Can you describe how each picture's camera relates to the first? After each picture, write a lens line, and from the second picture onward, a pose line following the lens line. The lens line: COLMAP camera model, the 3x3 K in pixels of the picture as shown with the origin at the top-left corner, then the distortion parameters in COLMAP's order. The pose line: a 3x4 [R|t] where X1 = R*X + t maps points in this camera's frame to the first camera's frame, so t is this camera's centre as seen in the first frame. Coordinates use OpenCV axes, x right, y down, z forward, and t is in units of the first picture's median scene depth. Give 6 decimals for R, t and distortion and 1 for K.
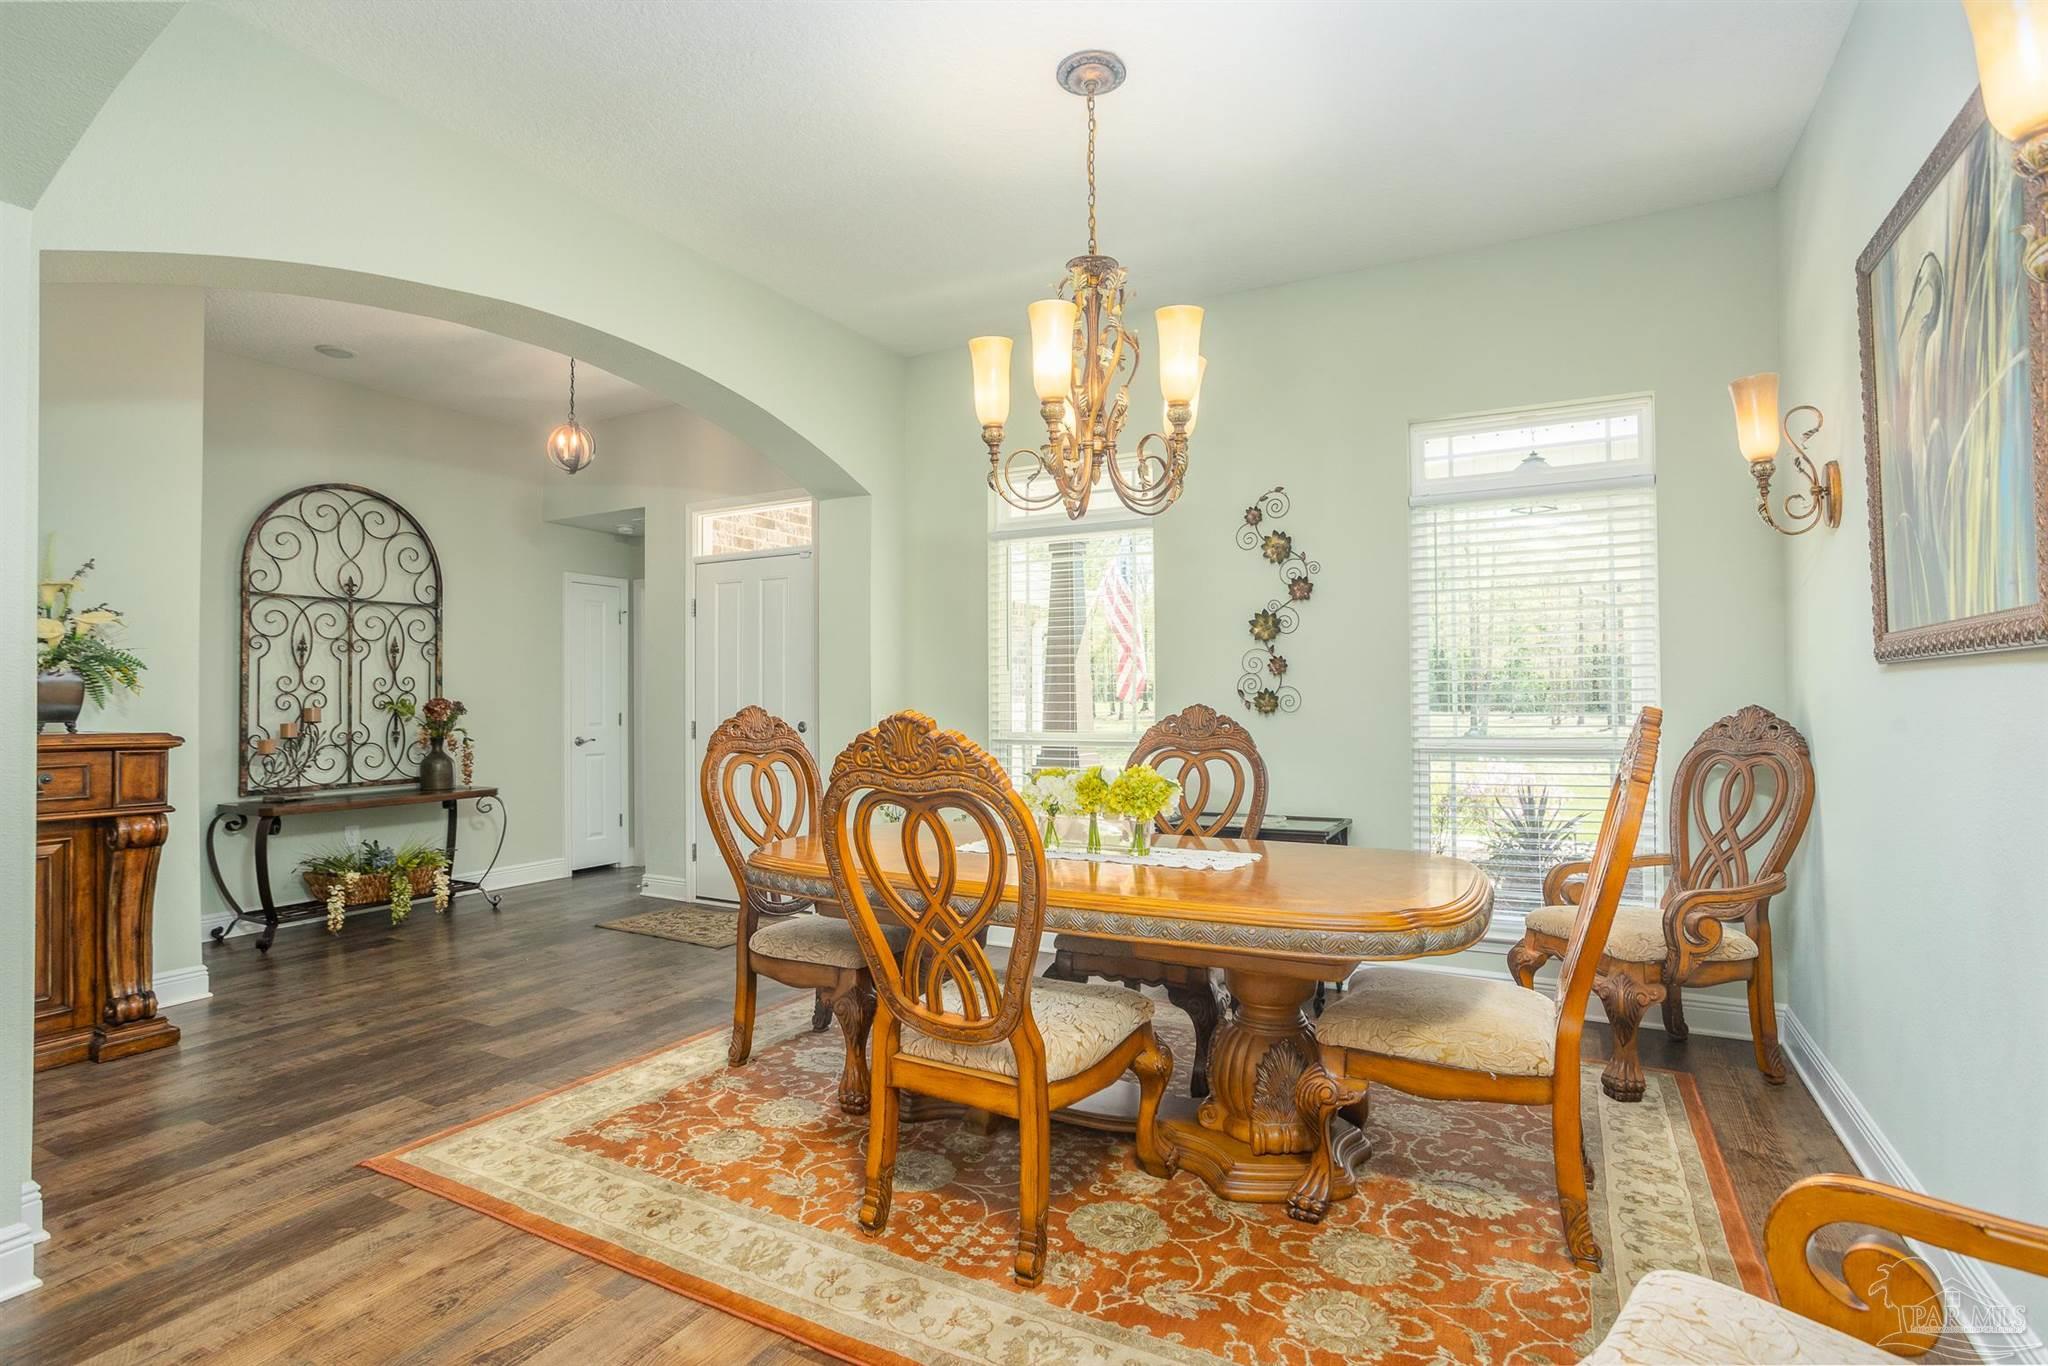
lens RADIAL K [[1014.8, 0, 1024.0], [0, 1014.8, 683.0], [0, 0, 1]] dist [-0.038278, 0.029703]
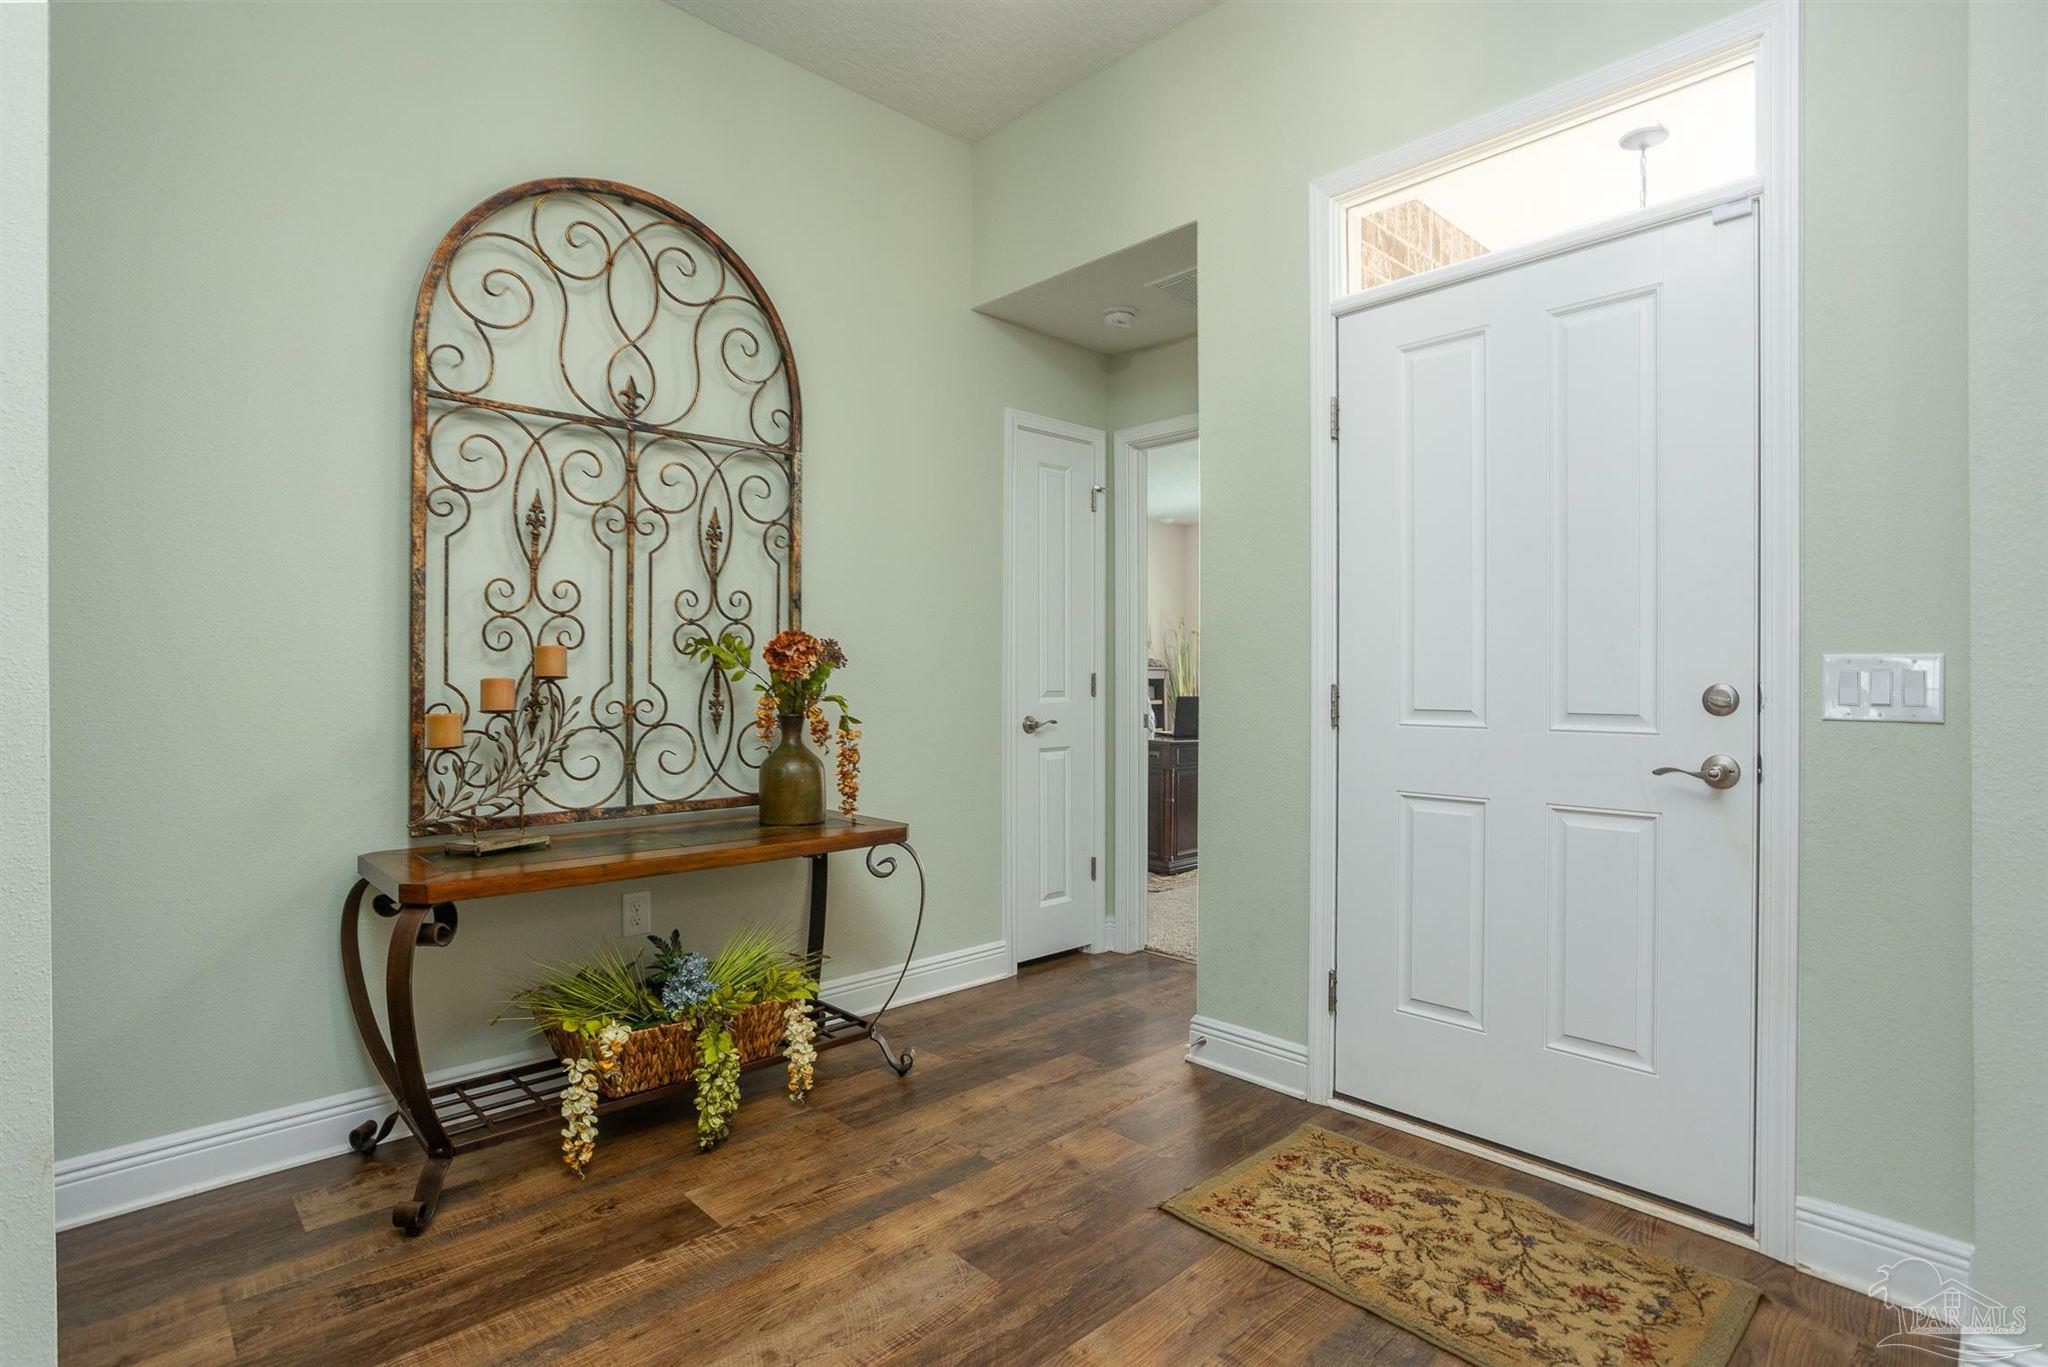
lens RADIAL K [[1014.8, 0, 1024.0], [0, 1014.8, 683.5], [0, 0, 1]] dist [-0.038278, 0.029703]
pose [[0.952142, 0.010240, -0.305484, -0.338218], [-0.003386, 0.999731, 0.022957, 0.028479], [0.305636, -0.020824, 0.951921, 0.586665]]
